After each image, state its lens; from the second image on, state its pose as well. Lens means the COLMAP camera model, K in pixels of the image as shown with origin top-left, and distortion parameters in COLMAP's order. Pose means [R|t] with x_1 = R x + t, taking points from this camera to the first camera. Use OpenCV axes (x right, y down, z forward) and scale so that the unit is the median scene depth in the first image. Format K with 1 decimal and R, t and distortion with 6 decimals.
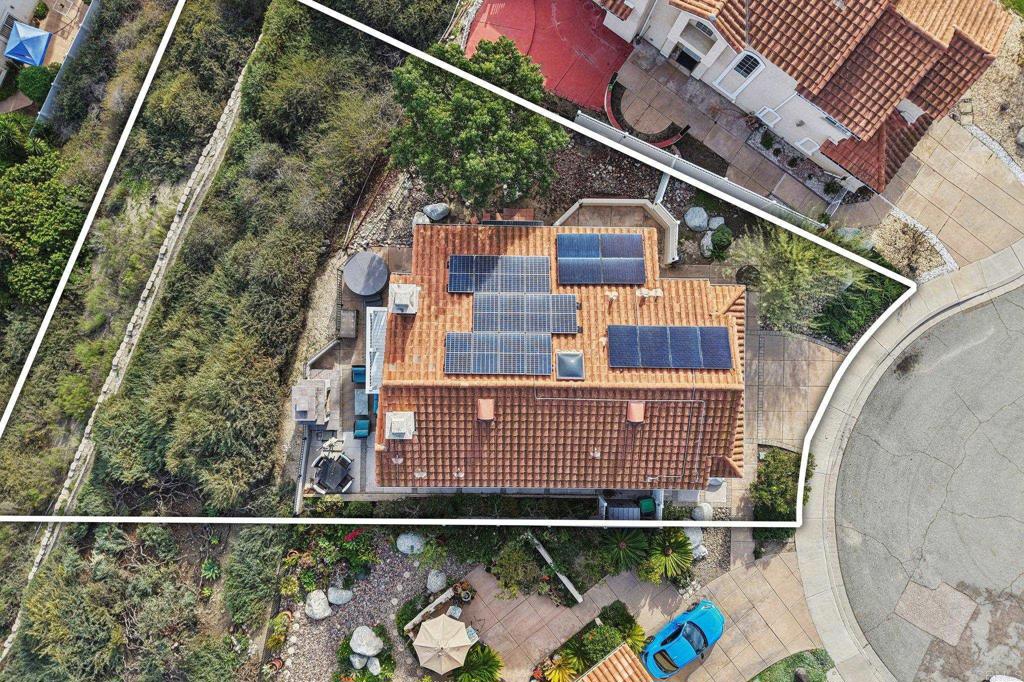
lens RADIAL K [[706.6, 0, 512.0], [0, 706.6, 341.0], [0, 0, 1]] dist [0.002819, -0.052567]
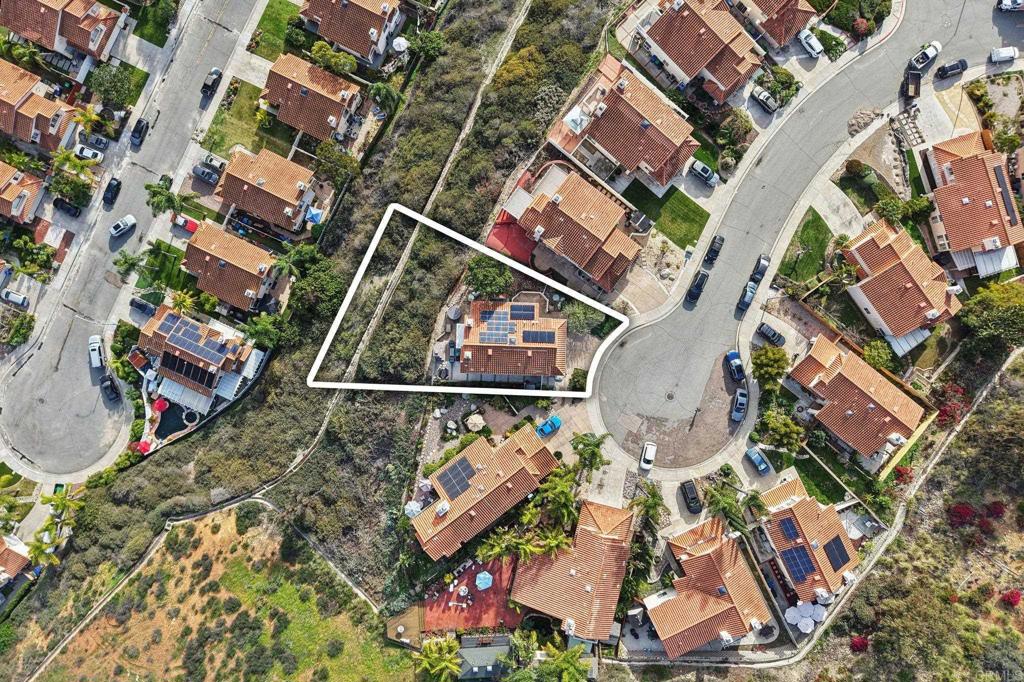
lens RADIAL K [[706.6, 0, 512.0], [0, 706.6, 341.0], [0, 0, 1]] dist [0.002819, -0.052567]
pose [[0.999762, 0.021487, -0.003663, 0.076587], [-0.021477, 0.999766, 0.002714, 0.020572], [0.003720, -0.002634, 0.999990, -2.273516]]
